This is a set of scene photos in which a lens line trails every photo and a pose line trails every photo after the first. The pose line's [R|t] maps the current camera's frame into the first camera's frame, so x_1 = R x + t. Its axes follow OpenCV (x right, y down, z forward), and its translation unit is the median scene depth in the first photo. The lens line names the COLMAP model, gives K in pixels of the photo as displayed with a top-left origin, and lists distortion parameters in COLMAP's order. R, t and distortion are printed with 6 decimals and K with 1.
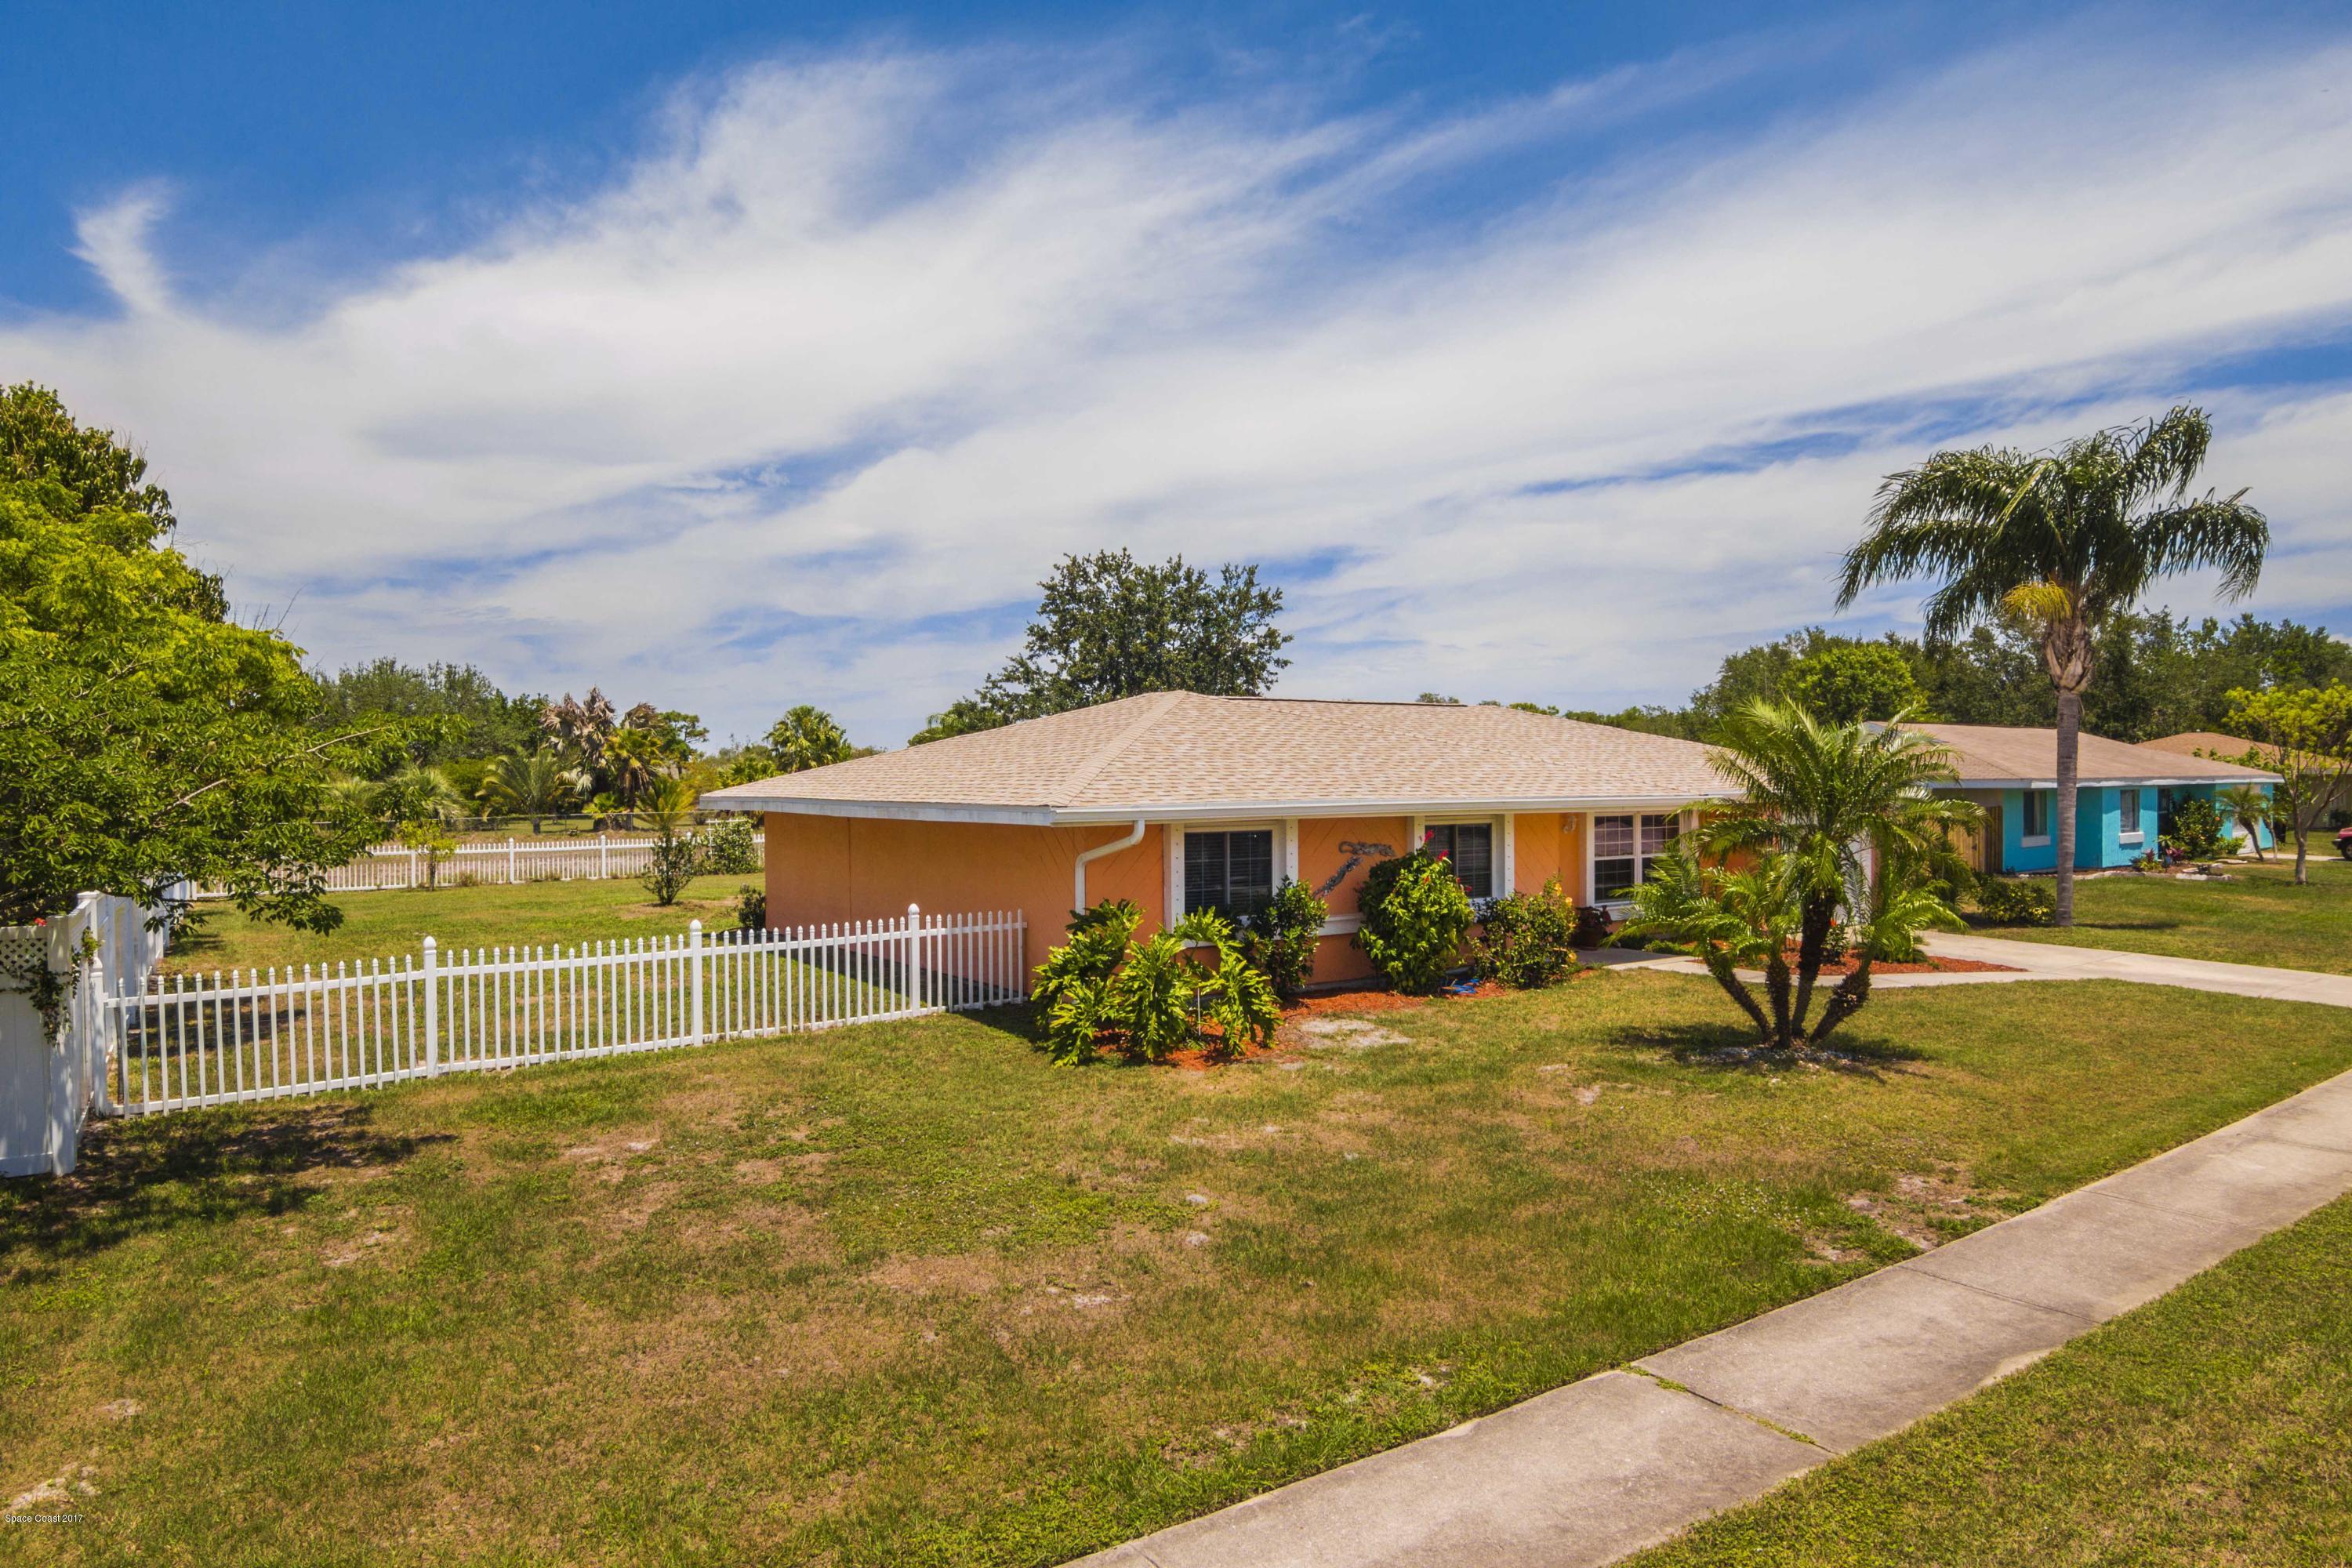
lens RADIAL K [[1428.3, 0, 1179.1], [0, 1428.3, 783.7], [0, 0, 1]] dist [-0.026891, 0.000455]
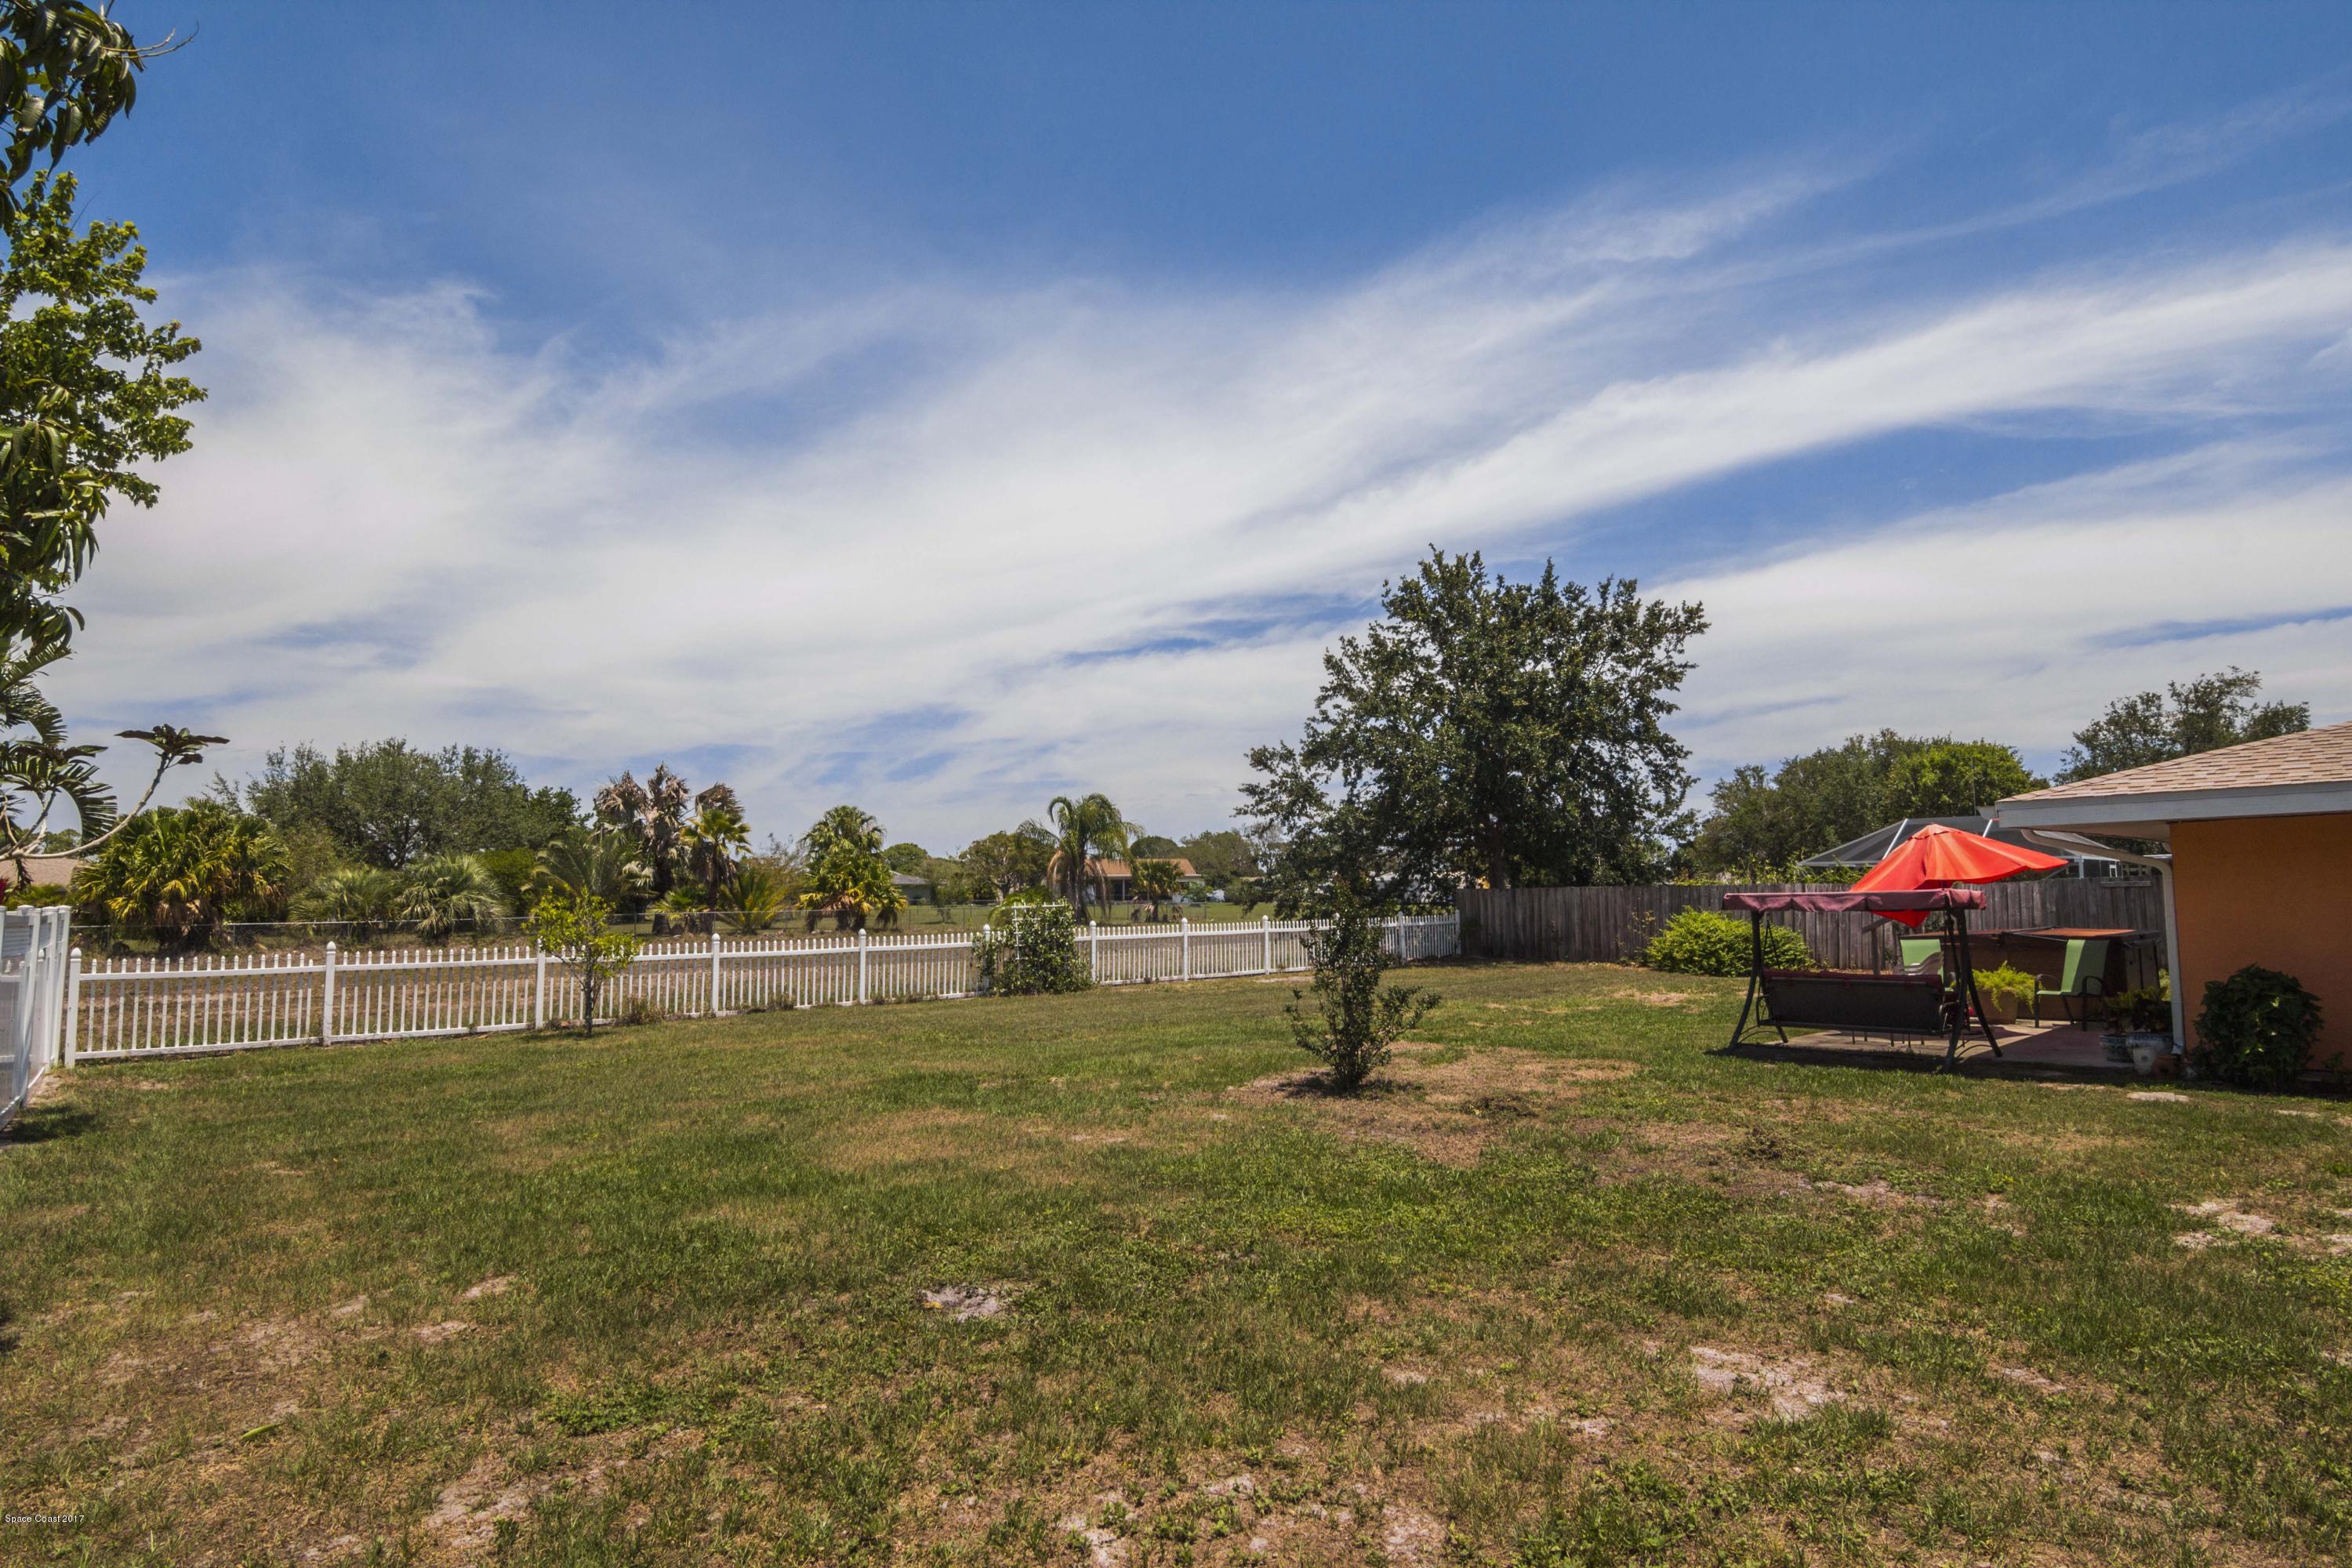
lens RADIAL K [[1212.0, 0, 1170.0], [0, 1212.0, 782.9], [0, 0, 1]] dist [-0.017106, -0.005859]
pose [[0.996315, 0.004778, 0.085638, -0.188530], [0.003617, 0.995219, -0.097604, 0.015403], [-0.085695, 0.097554, 0.991534, 0.292332]]
